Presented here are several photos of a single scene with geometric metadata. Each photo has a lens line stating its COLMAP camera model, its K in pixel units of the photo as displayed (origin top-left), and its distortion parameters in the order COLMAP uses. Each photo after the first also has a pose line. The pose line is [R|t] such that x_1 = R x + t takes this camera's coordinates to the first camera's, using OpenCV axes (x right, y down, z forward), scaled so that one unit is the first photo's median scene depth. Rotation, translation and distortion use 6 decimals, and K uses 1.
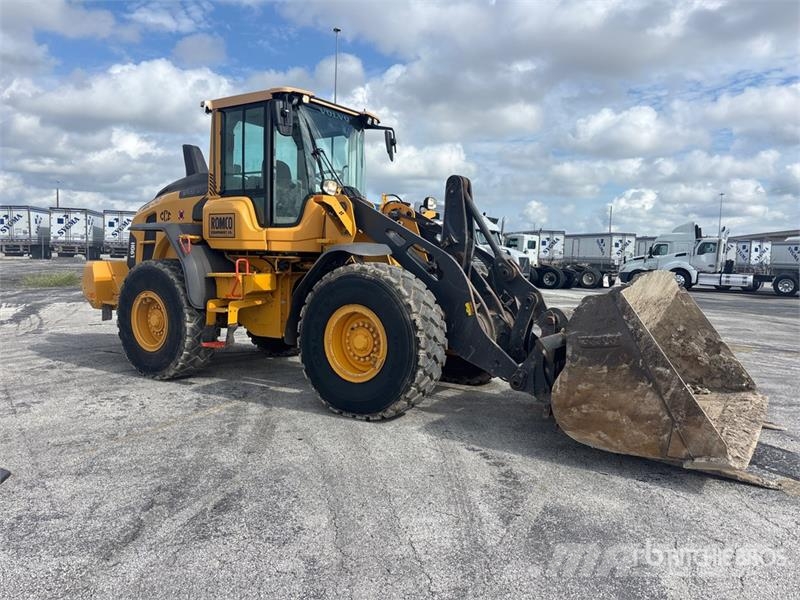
lens RADIAL K [[610.2, 0, 402.8], [0, 610.2, 296.9], [0, 0, 1]] dist [0.049271, -0.046934]
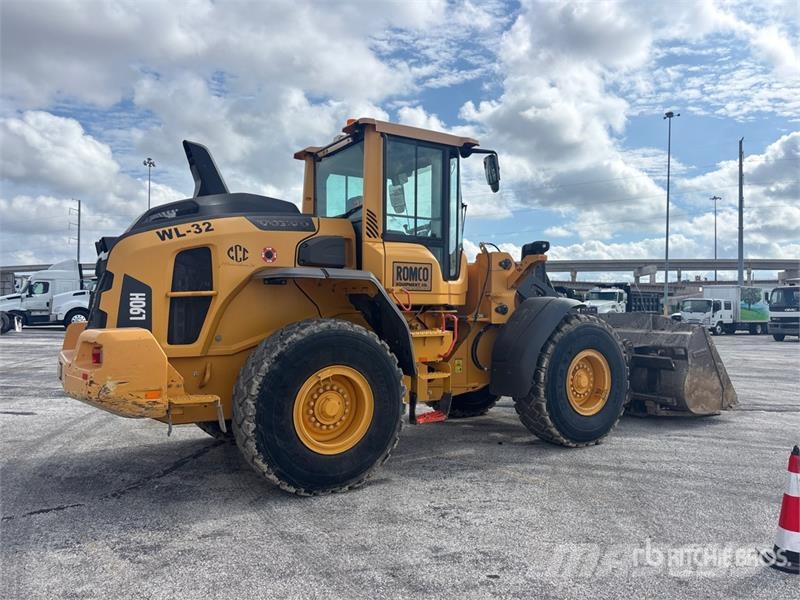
lens RADIAL K [[610.2, 0, 402.8], [0, 610.2, 296.9], [0, 0, 1]] dist [0.049271, -0.046934]
pose [[0.396571, -0.010380, 0.917945, -1.086276], [0.062002, 0.997956, -0.015502, -0.077643], [-0.915908, 0.063062, 0.396404, 0.691750]]
